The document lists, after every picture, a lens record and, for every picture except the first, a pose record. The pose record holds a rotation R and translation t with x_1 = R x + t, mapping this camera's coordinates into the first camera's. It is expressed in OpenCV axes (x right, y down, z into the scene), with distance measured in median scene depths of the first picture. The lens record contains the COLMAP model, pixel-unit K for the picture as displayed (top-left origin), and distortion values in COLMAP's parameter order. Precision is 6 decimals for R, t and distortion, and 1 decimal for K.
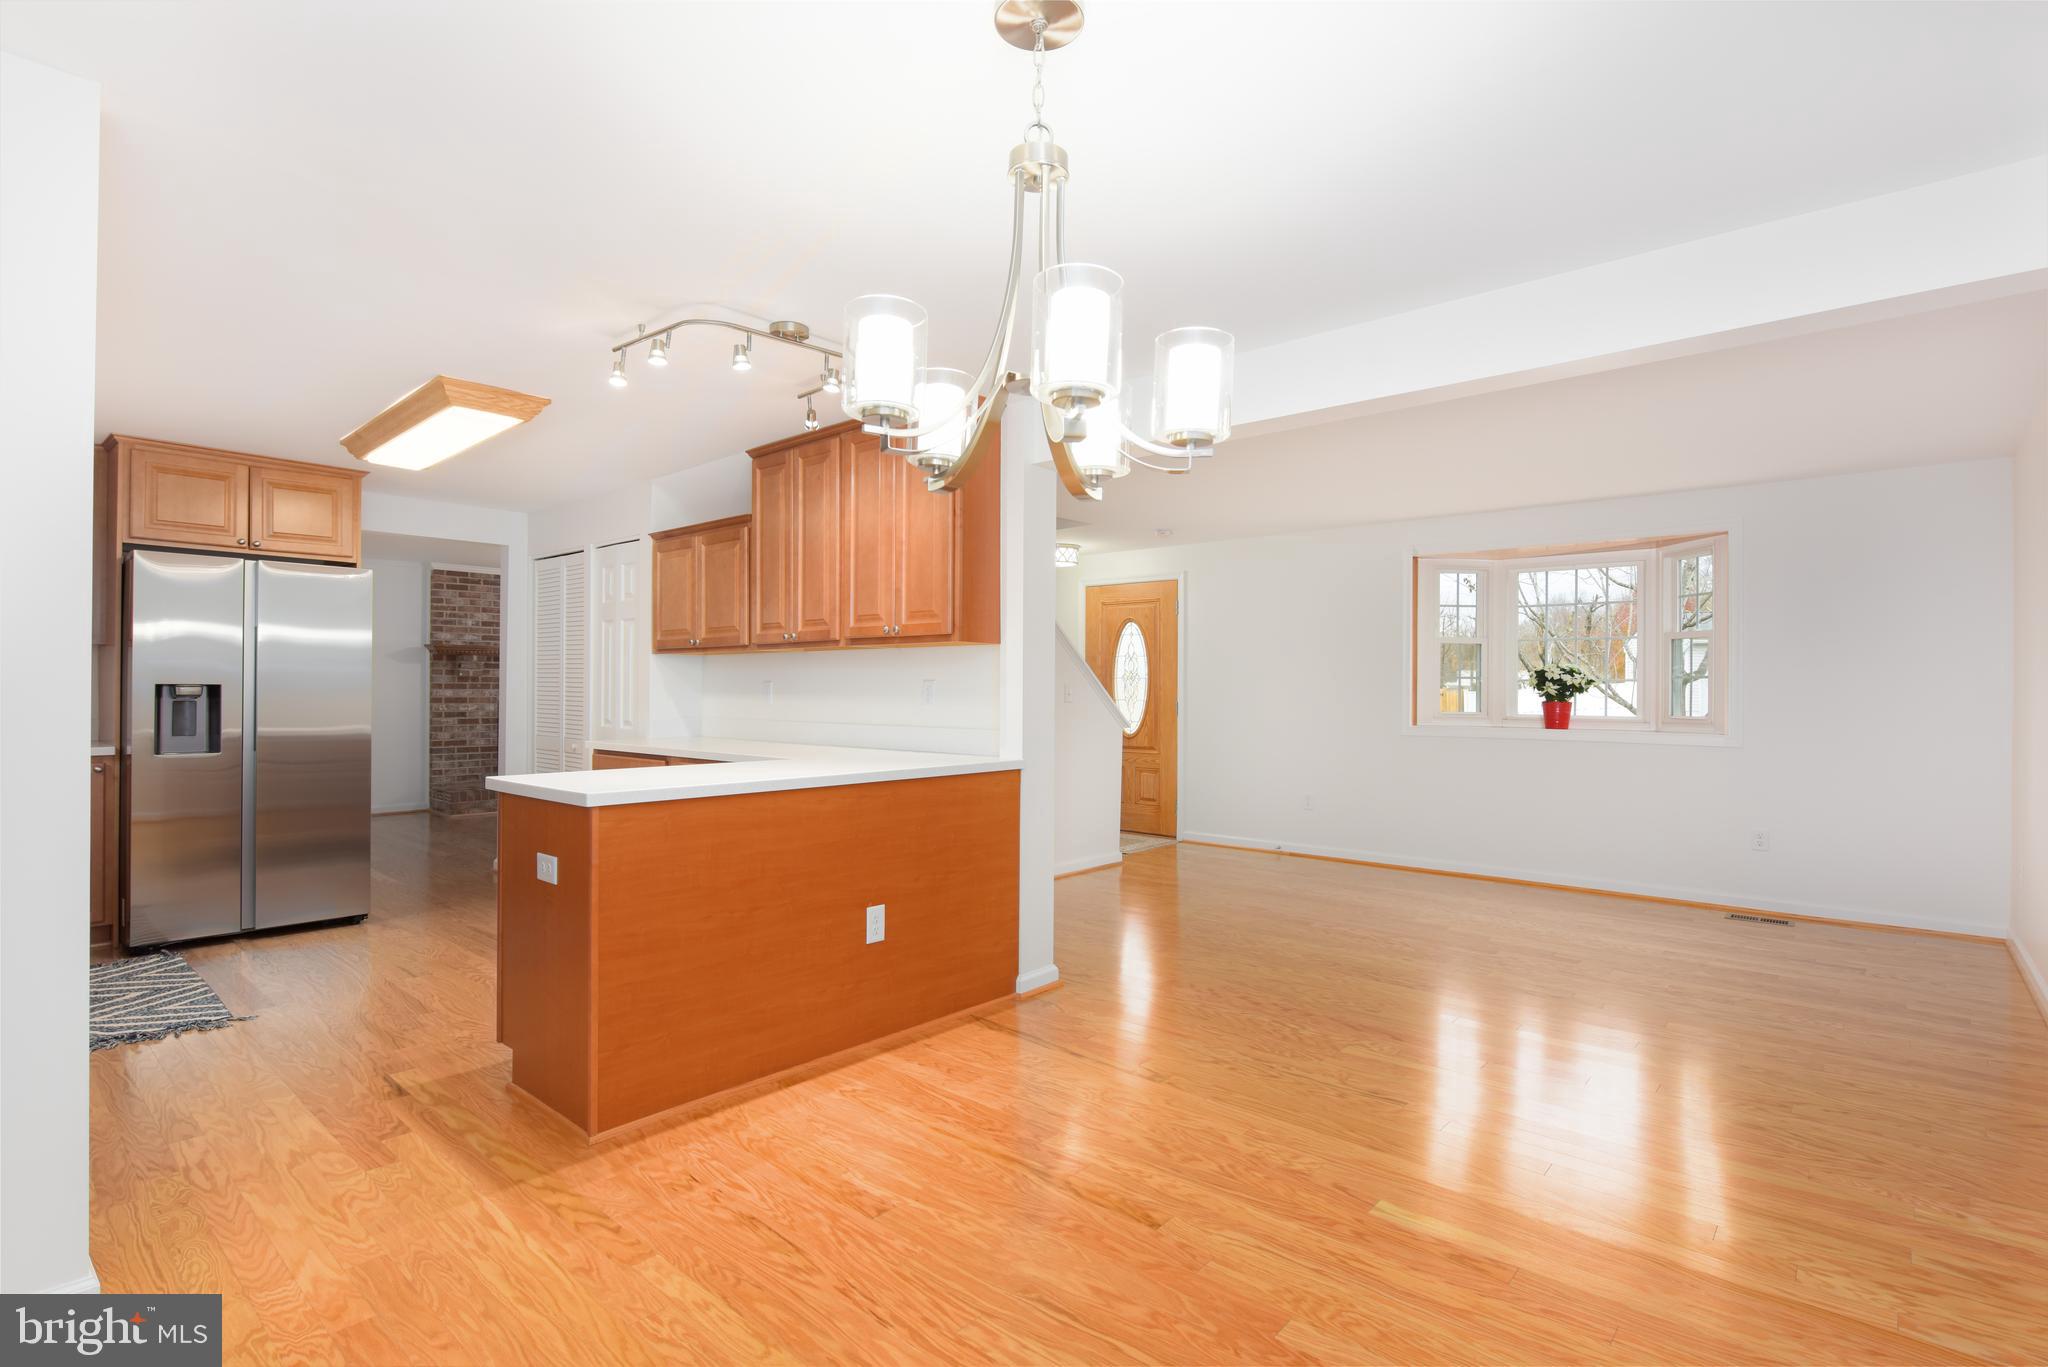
lens RADIAL K [[1011.3, 0, 1007.3], [0, 1011.3, 682.1], [0, 0, 1]] dist [-0.014027, -0.001125]
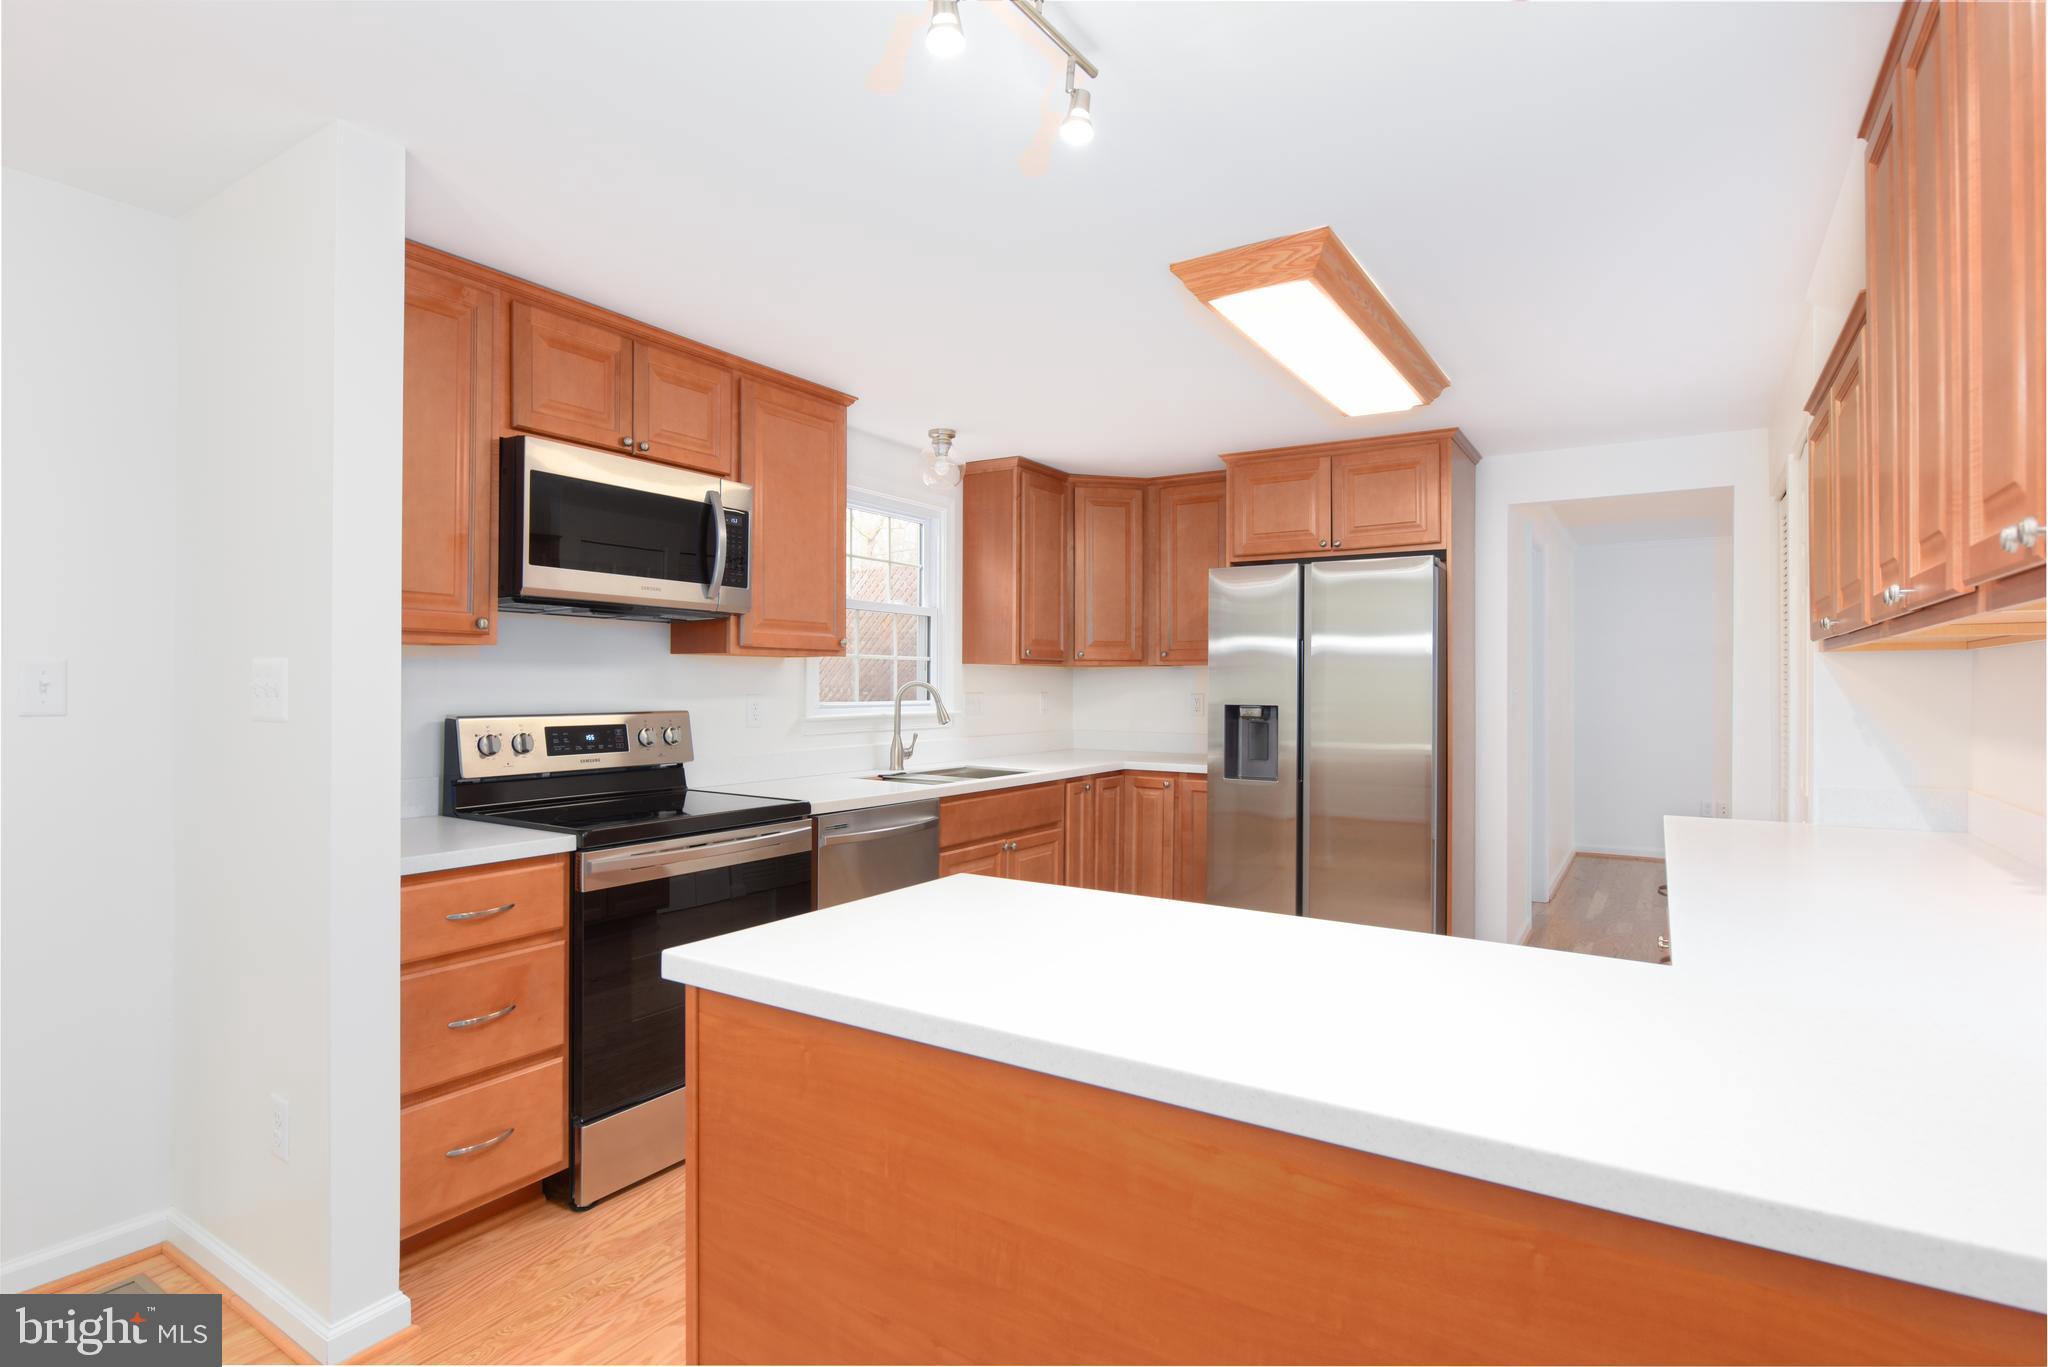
lens RADIAL K [[1011.3, 0, 1011.3], [0, 1011.3, 681.1], [0, 0, 1]] dist [-0.014027, -0.001125]
pose [[0.140722, -0.001712, -0.990048, 0.055197], [-0.004605, 0.999987, -0.002384, -0.012925], [0.990038, 0.004895, 0.140712, 0.471842]]
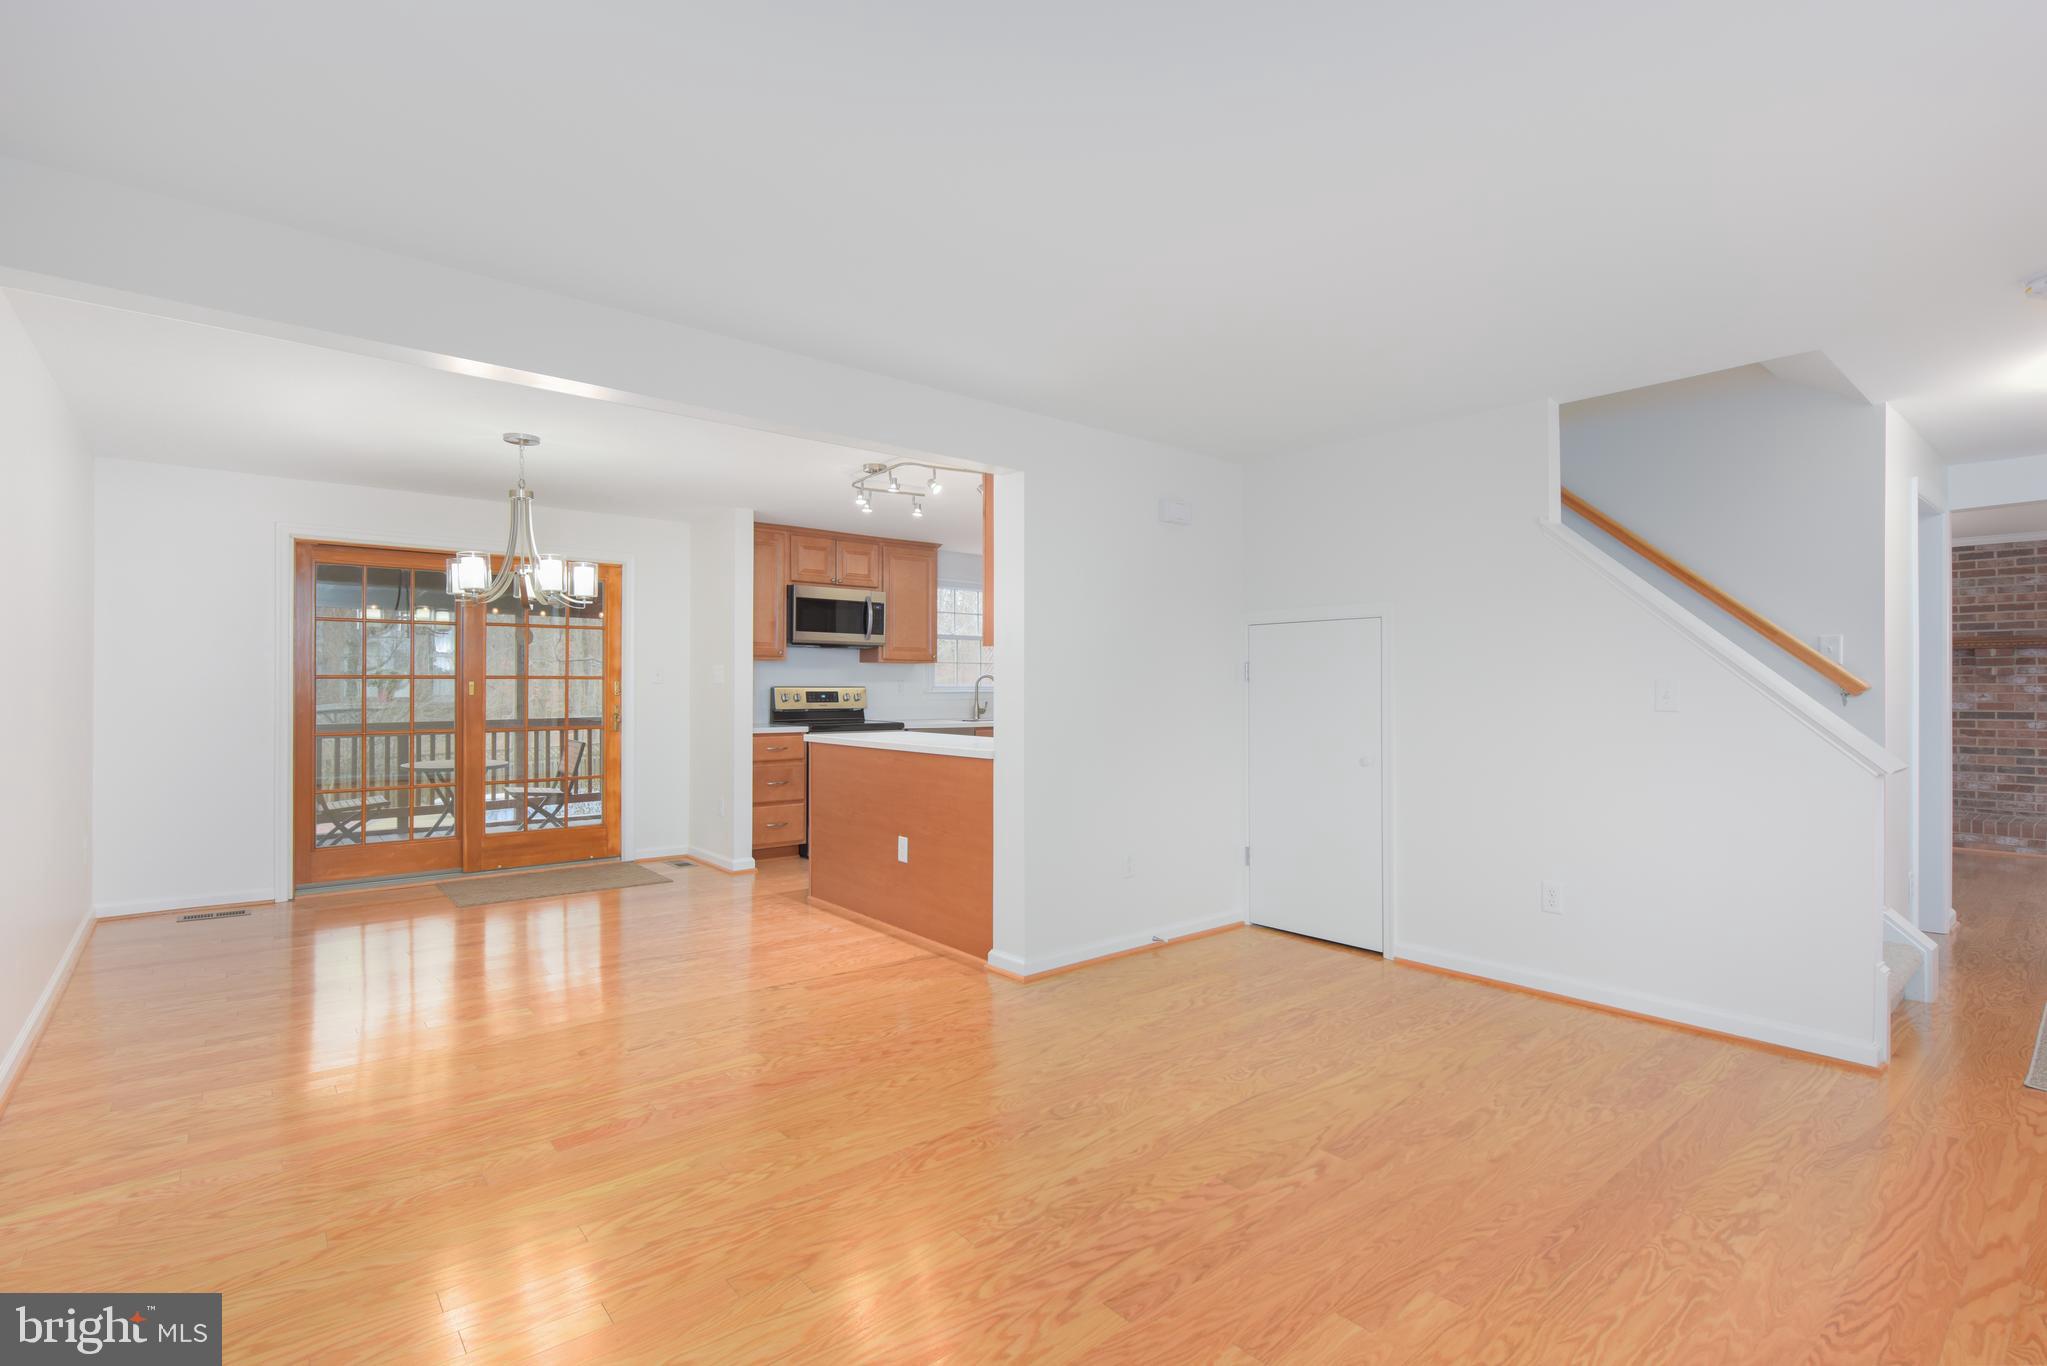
lens RADIAL K [[973.9, 0, 1030.0], [0, 973.9, 684.8], [0, 0, 1]] dist [-0.014221, -0.000199]
pose [[-0.158820, -0.005449, -0.987293, 0.669913], [0.001886, 0.999981, -0.005823, 0.007539], [0.987306, -0.002787, -0.158806, 0.774027]]
